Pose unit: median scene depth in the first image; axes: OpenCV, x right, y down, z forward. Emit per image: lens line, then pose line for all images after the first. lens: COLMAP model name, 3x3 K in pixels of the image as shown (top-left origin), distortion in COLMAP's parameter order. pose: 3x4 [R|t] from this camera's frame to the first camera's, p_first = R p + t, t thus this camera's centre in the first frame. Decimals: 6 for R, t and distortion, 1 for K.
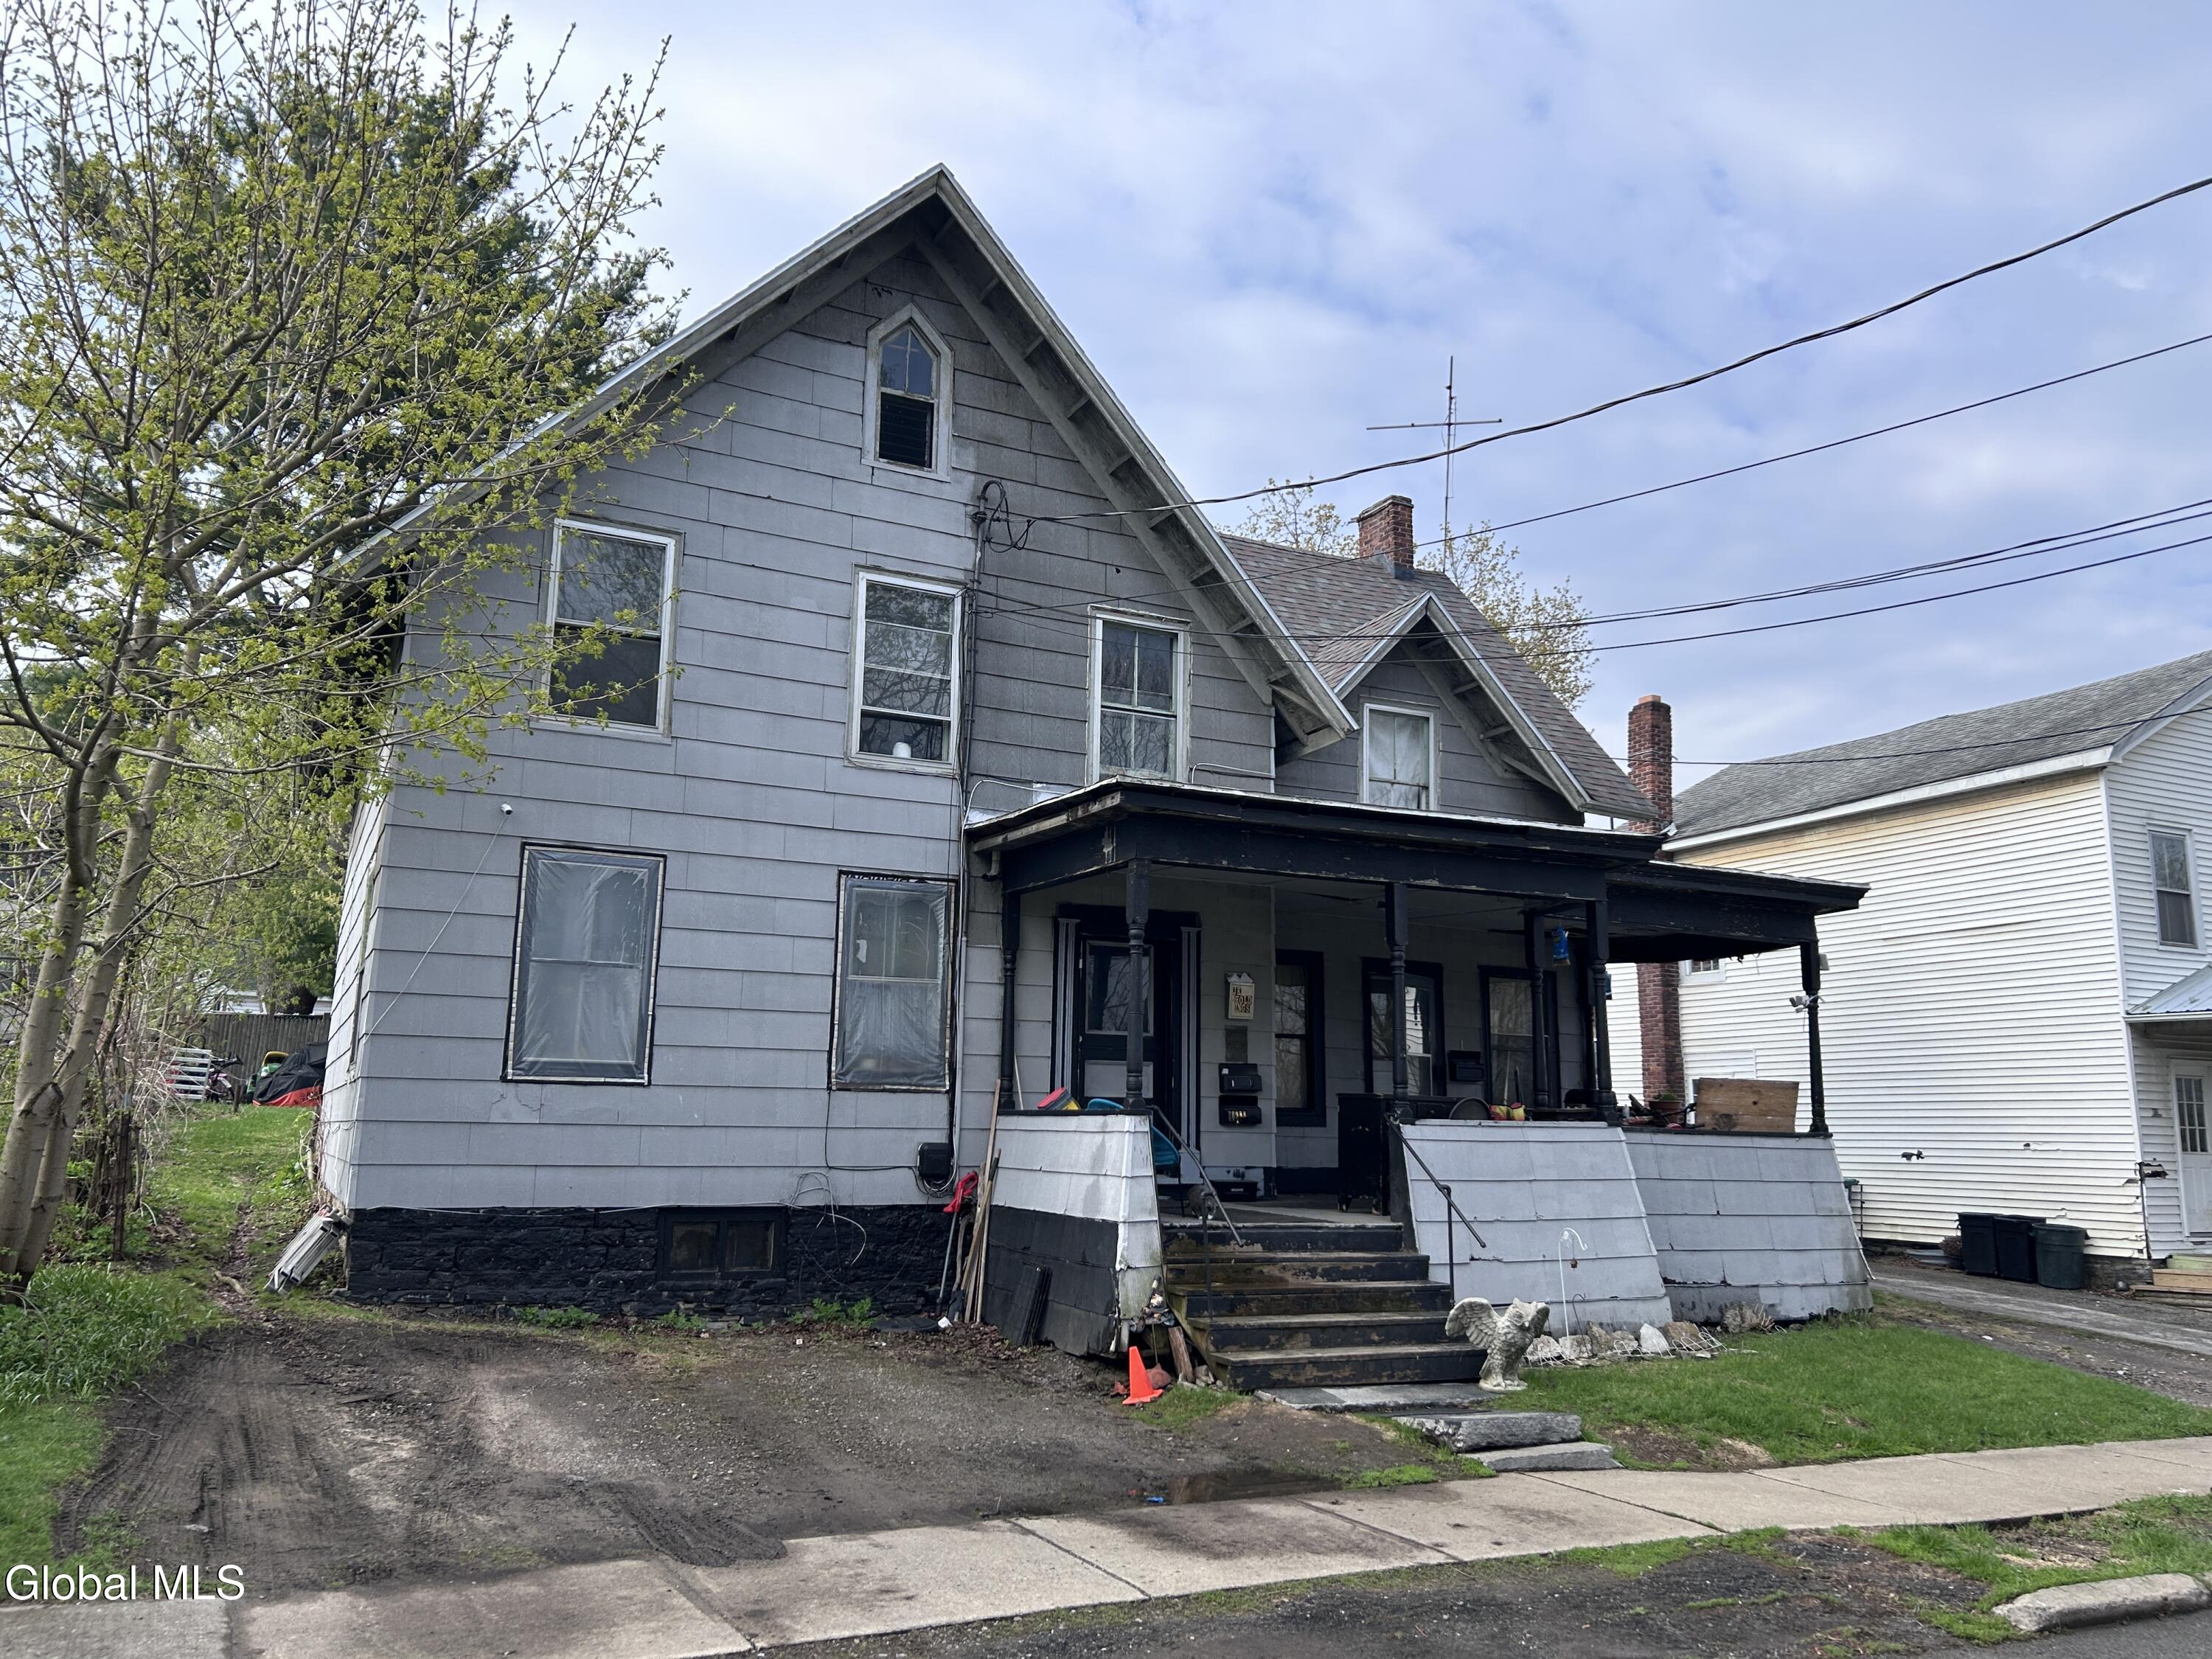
lens RADIAL K [[1693.9, 0, 1102.1], [0, 1693.9, 831.2], [0, 0, 1]] dist [0.051762, -0.084116]
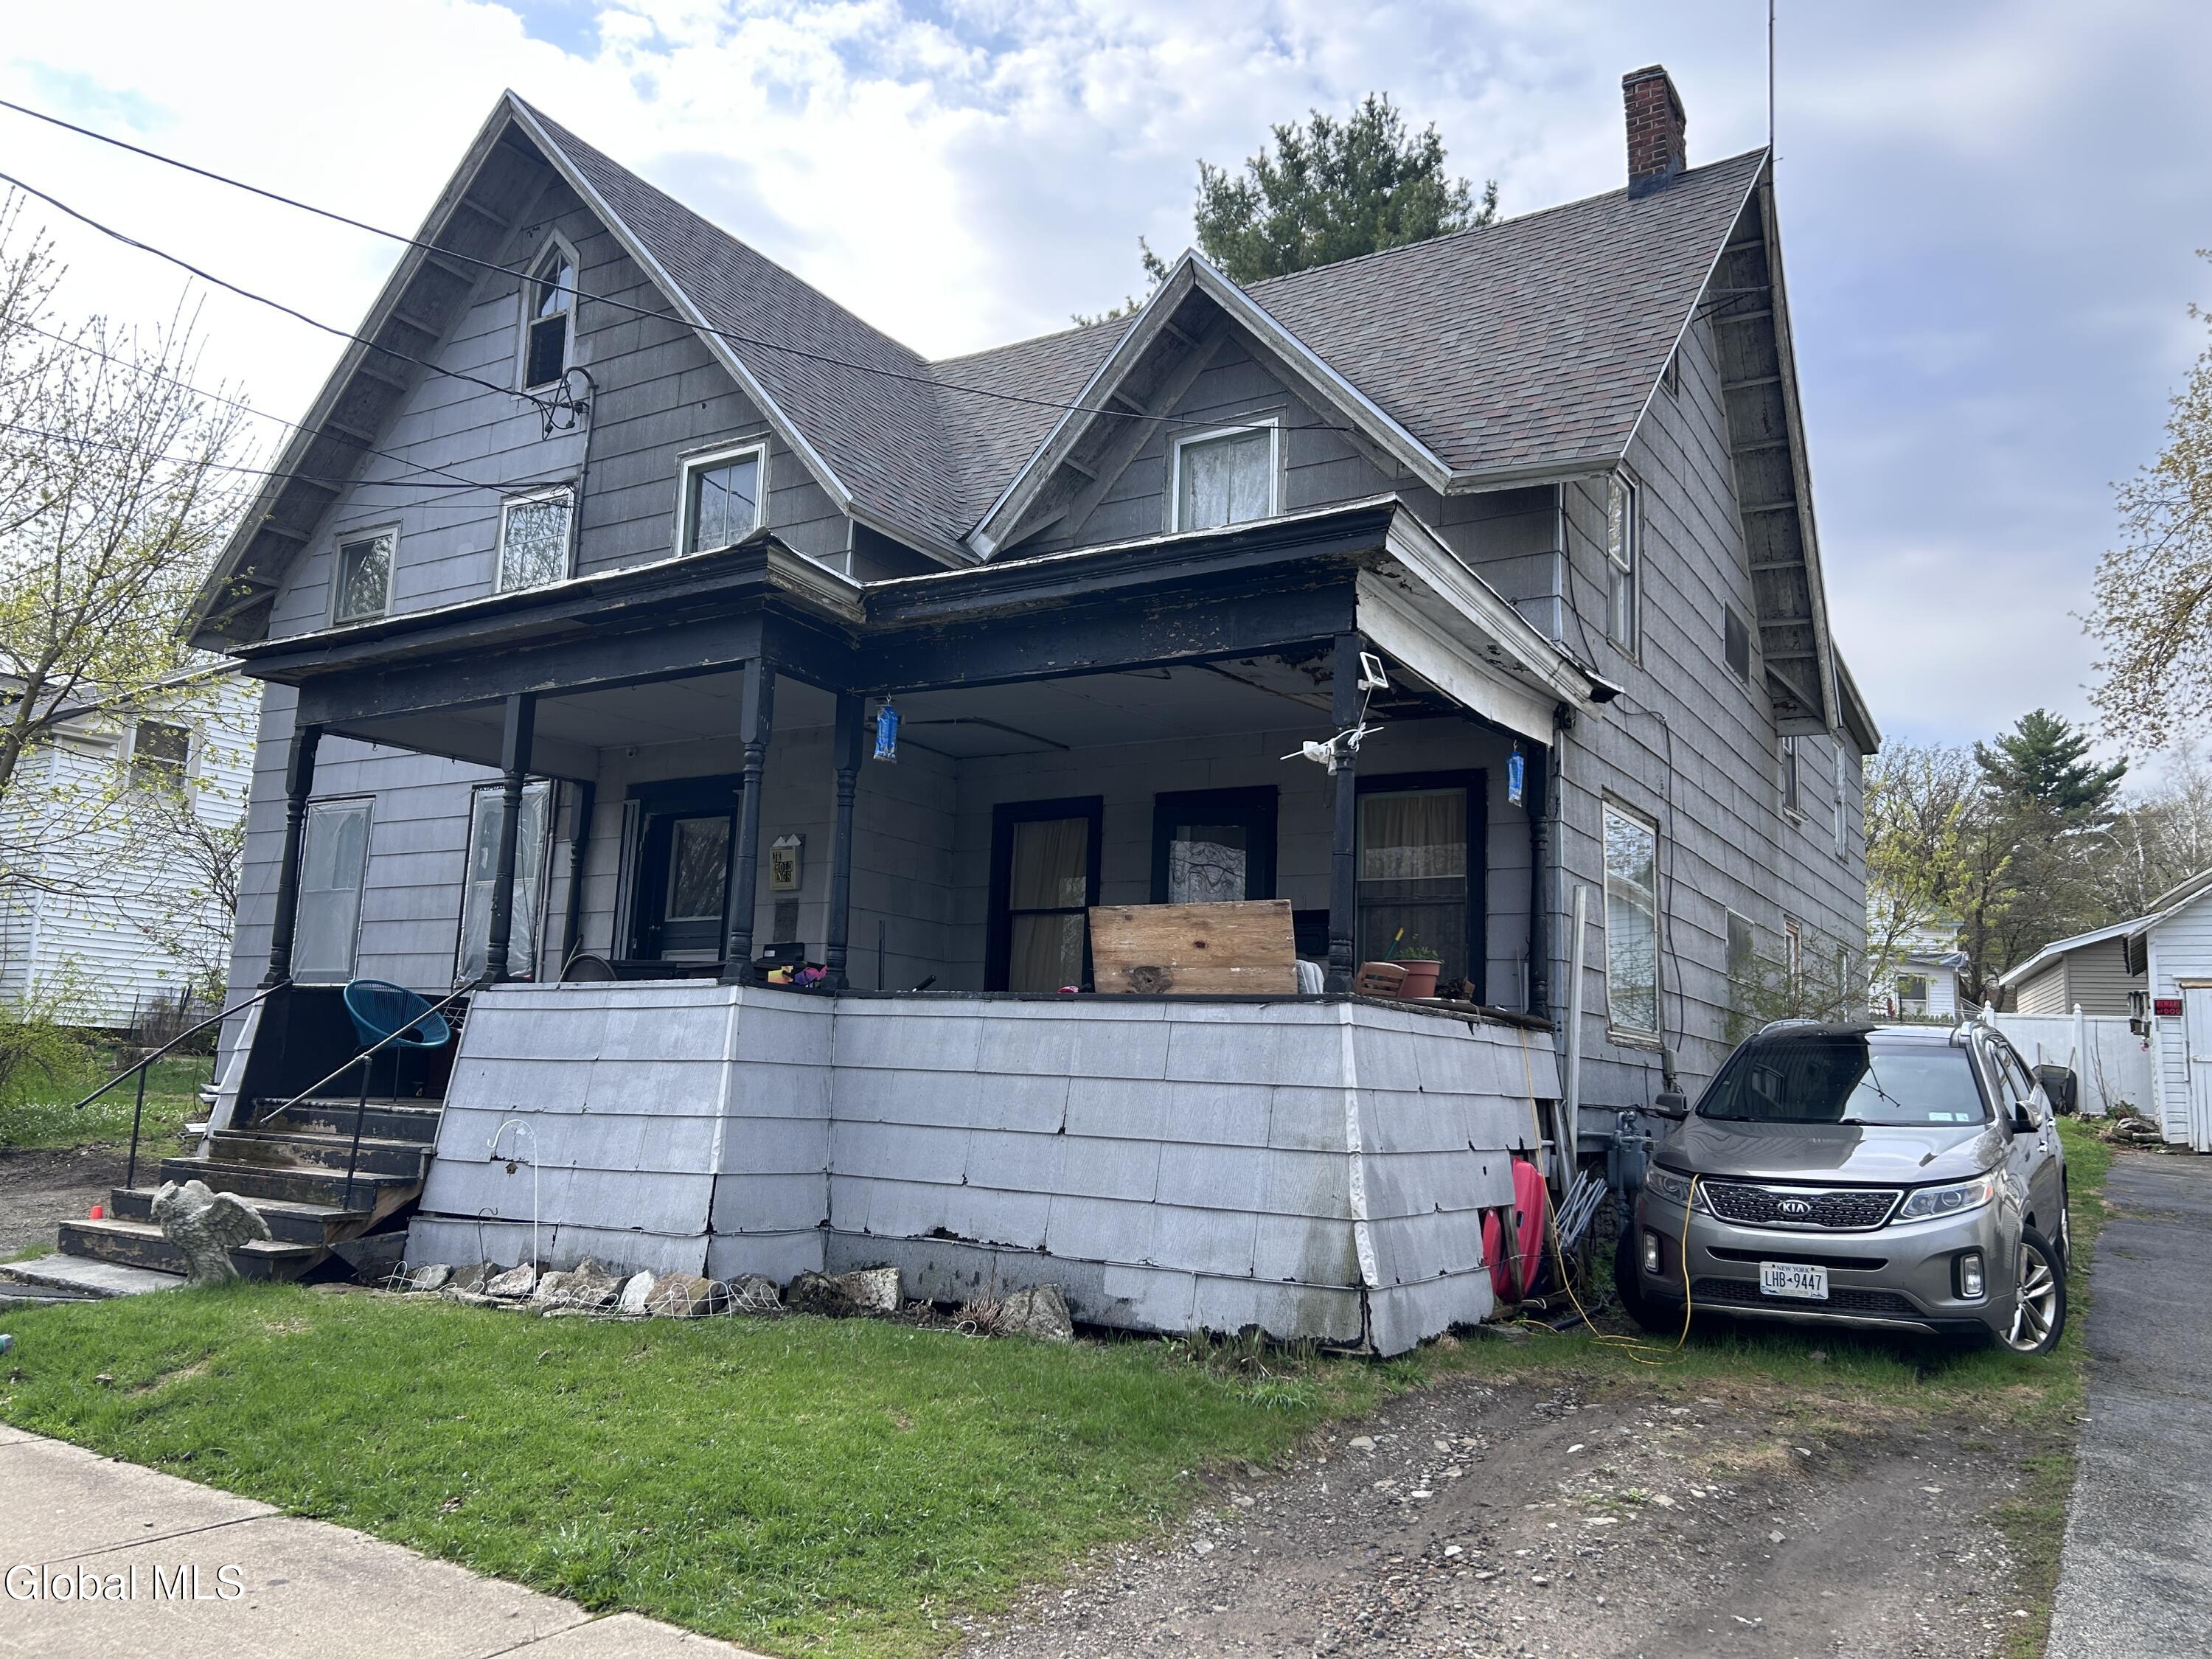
lens RADIAL K [[1693.9, 0, 1103.4], [0, 1693.9, 829.2], [0, 0, 1]] dist [0.051762, -0.084116]
pose [[0.515524, -0.132192, -0.846617, 0.872865], [0.120787, 0.989374, -0.080932, 0.169592], [0.848319, -0.060537, 0.526013, 0.710387]]
